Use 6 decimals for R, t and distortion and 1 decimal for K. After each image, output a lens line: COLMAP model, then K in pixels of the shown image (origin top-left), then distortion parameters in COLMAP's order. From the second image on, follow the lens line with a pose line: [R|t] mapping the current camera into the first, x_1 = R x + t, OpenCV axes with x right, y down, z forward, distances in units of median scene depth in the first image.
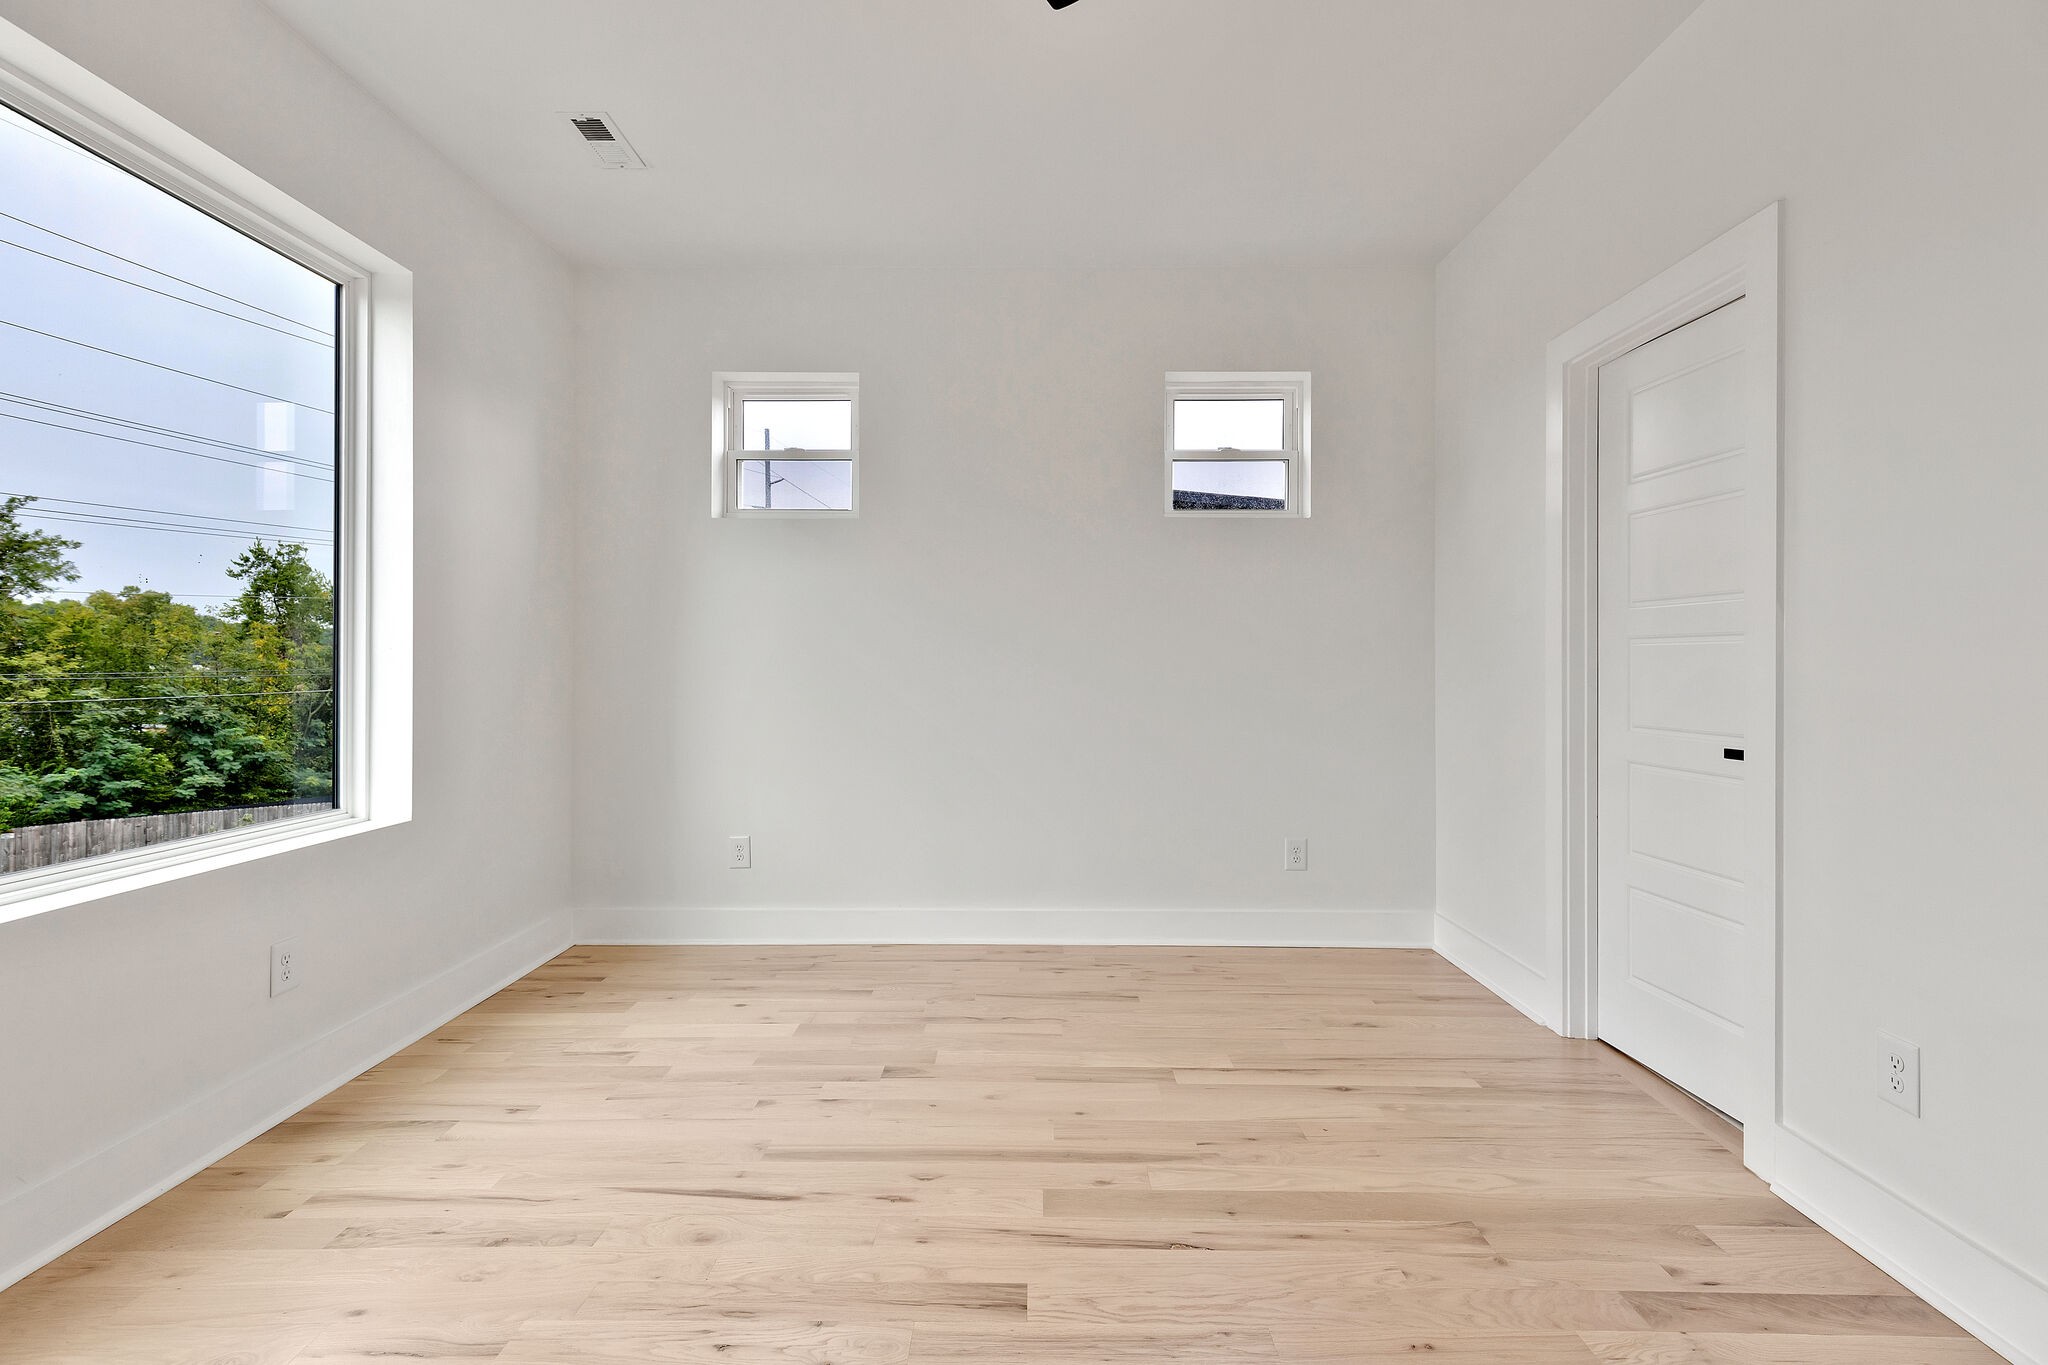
lens RADIAL K [[932.6, 0, 1025.9], [0, 932.6, 656.0], [0, 0, 1]] dist [0.006601, -0.000613]
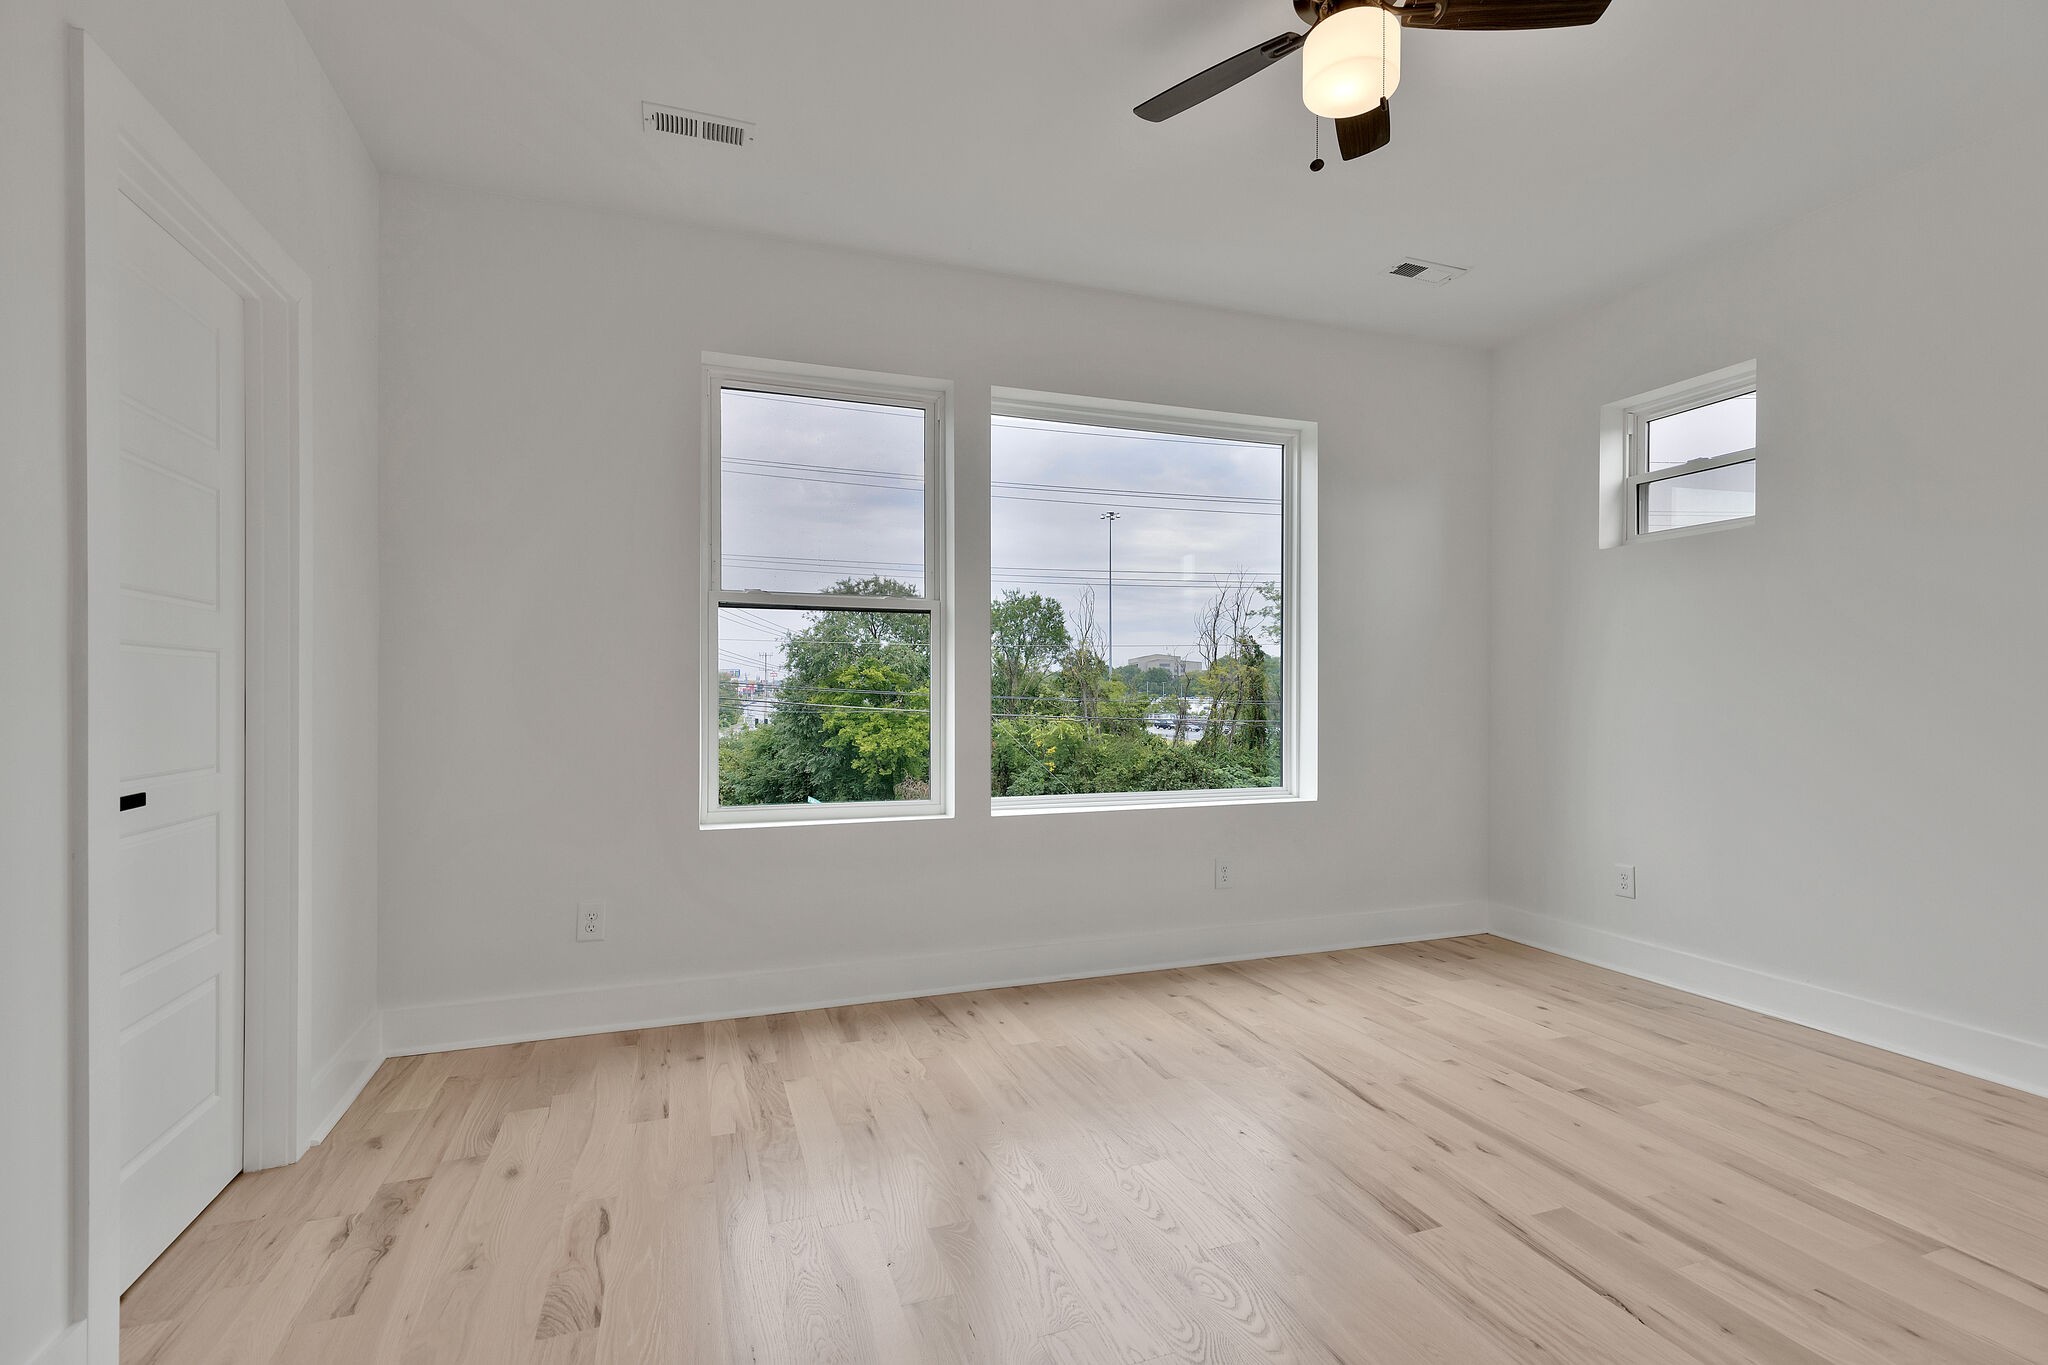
lens RADIAL K [[932.6, 0, 1028.3], [0, 932.6, 688.9], [0, 0, 1]] dist [0.006601, -0.000613]
pose [[0.356078, -0.005875, -0.934438, 0.605386], [0.009474, 0.999952, -0.002677, 0.002161], [0.934408, -0.007900, 0.356116, 0.074460]]
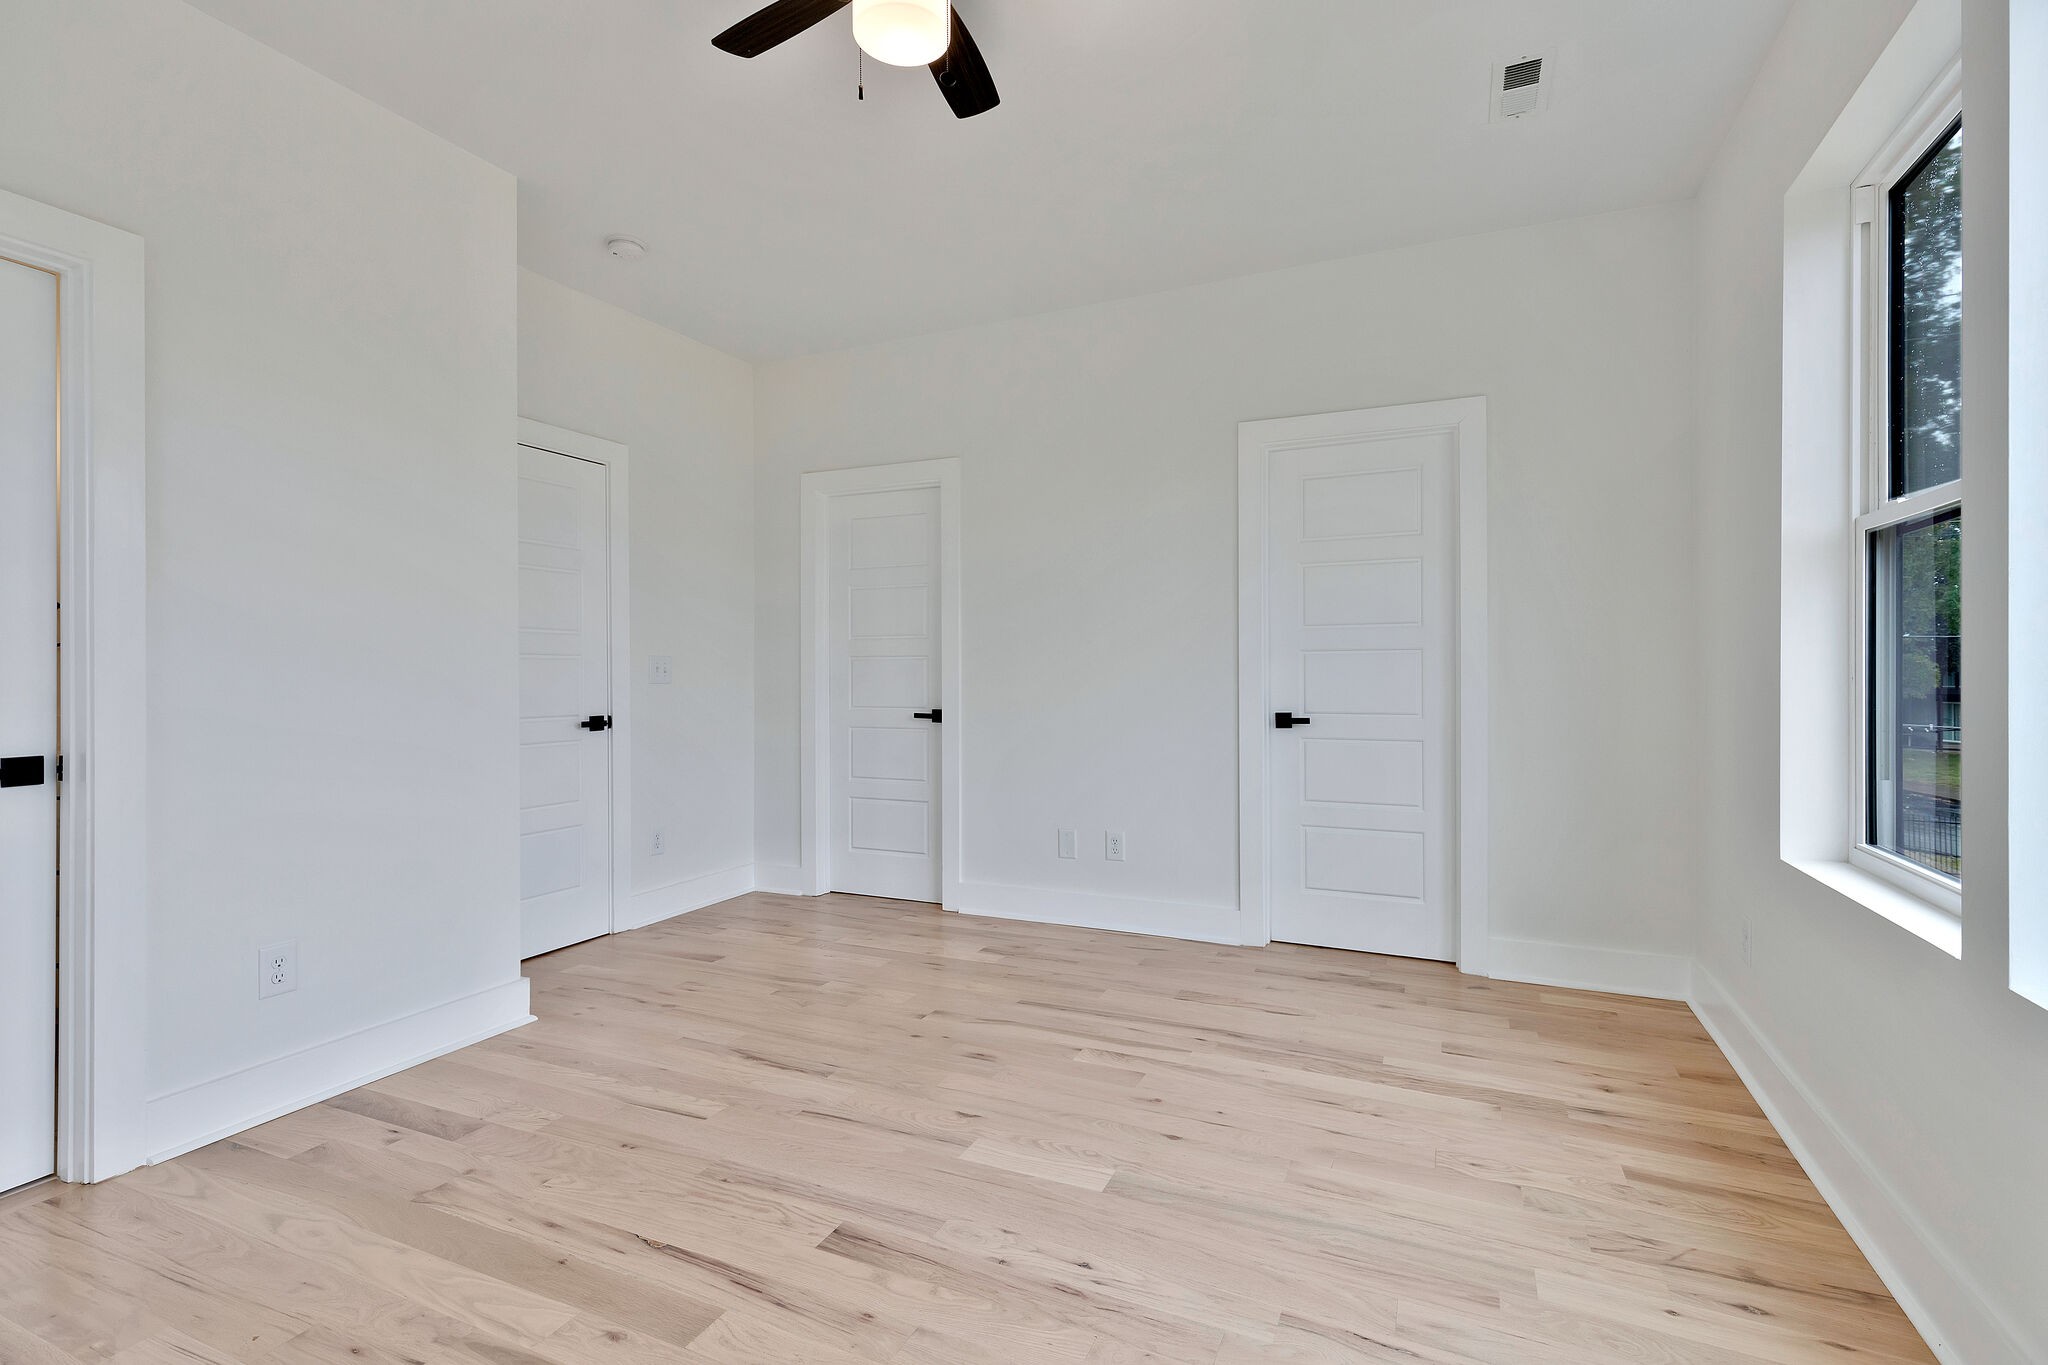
lens RADIAL K [[932.6, 0, 1017.3], [0, 932.6, 680.0], [0, 0, 1]] dist [0.006601, -0.000613]
pose [[-0.910408, 0.000054, 0.413712, -0.437612], [-0.001645, 0.999992, -0.003750, 0.014763], [-0.413708, -0.004095, -0.910400, 1.258431]]
